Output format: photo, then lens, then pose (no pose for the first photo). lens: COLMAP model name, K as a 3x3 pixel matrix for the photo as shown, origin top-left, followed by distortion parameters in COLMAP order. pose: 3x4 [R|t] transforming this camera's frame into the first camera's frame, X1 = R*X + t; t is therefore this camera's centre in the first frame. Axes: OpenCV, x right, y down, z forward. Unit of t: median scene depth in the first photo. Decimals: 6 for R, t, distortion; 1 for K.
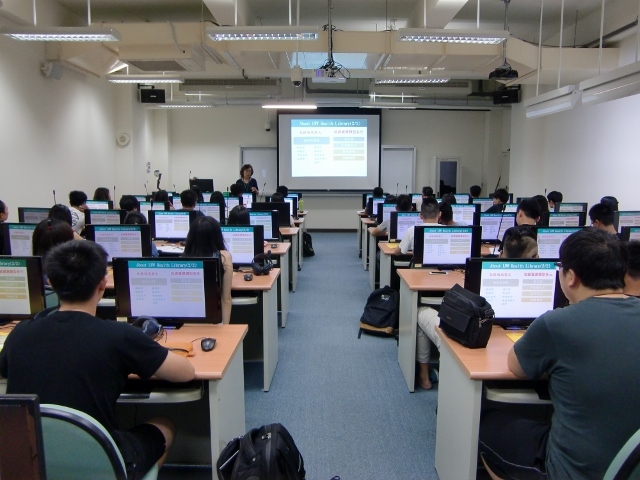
lens RADIAL K [[497.6, 0, 326.3], [0, 497.6, 238.0], [0, 0, 1]] dist [-0.100204, 0.073056]
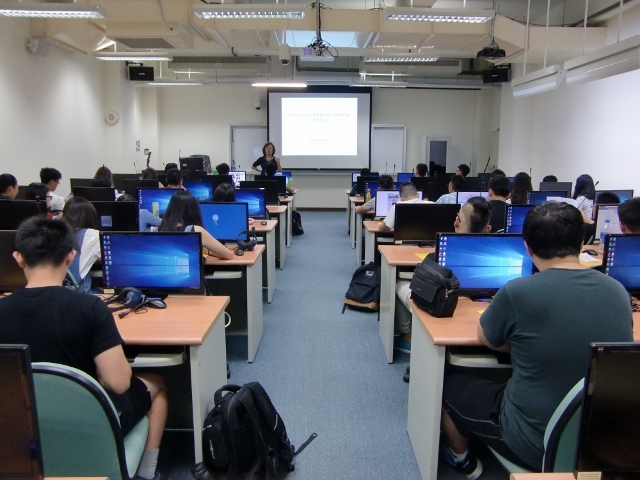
lens RADIAL K [[497.6, 0, 324.2], [0, 497.6, 242.0], [0, 0, 1]] dist [-0.100204, 0.073056]
pose [[0.999944, 0.001543, 0.010457, 0.010854], [-0.002056, 0.998786, 0.049224, 0.002888], [-0.010368, -0.049243, 0.998733, -0.016248]]
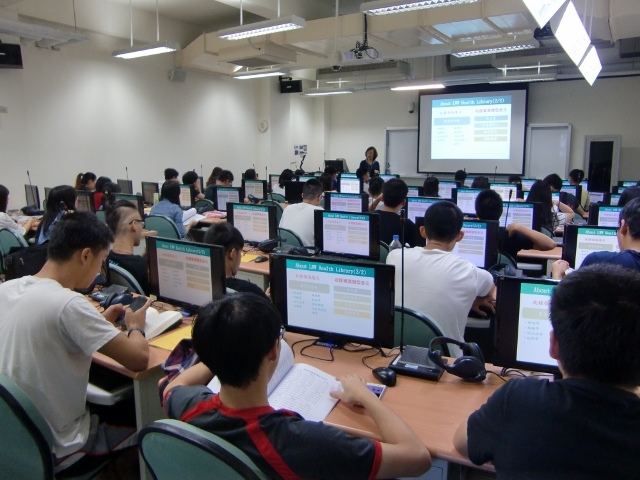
lens RADIAL K [[497.6, 0, 320.3], [0, 497.6, 233.4], [0, 0, 1]] dist [-0.100204, 0.073056]
pose [[0.835522, 0.081642, -0.543357, 0.579200], [-0.067458, 0.996660, 0.046024, -0.014992], [0.545300, -0.001800, 0.838239, 0.131031]]
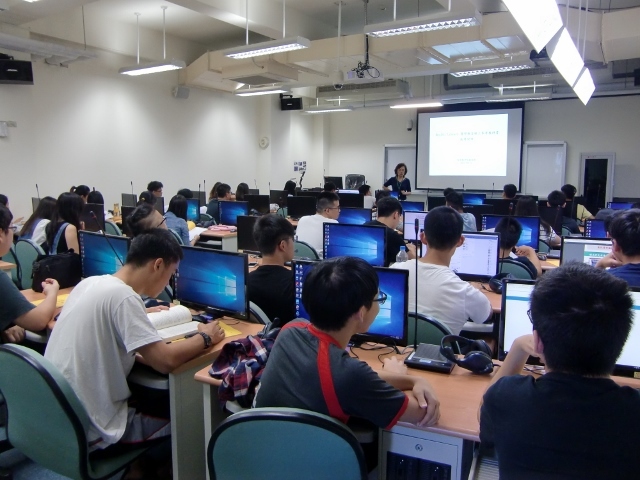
lens RADIAL K [[497.6, 0, 322.5], [0, 497.6, 231.9], [0, 0, 1]] dist [-0.100204, 0.073056]
pose [[0.840825, 0.066334, -0.537227, 0.580892], [-0.072328, 0.997331, 0.009944, -0.011448], [0.536453, 0.030495, 0.843379, 0.112276]]
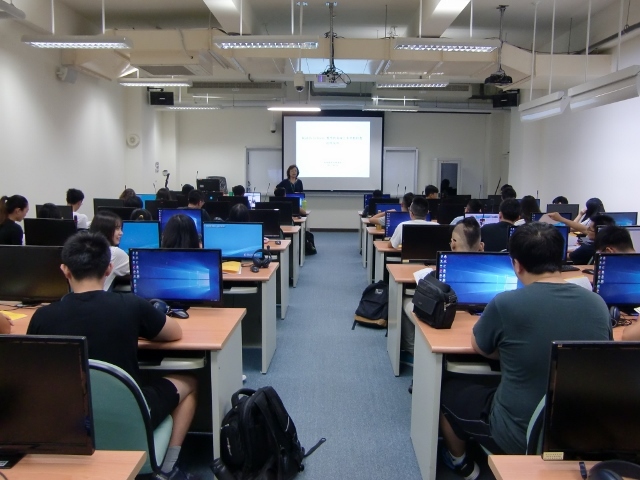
lens RADIAL K [[497.6, 0, 322.8], [0, 497.6, 239.9], [0, 0, 1]] dist [-0.100204, 0.073056]
pose [[0.999776, 0.008210, -0.019526, 0.013657], [-0.008149, 0.999962, 0.003242, 0.004167], [0.019551, -0.003082, 0.999804, -0.048670]]
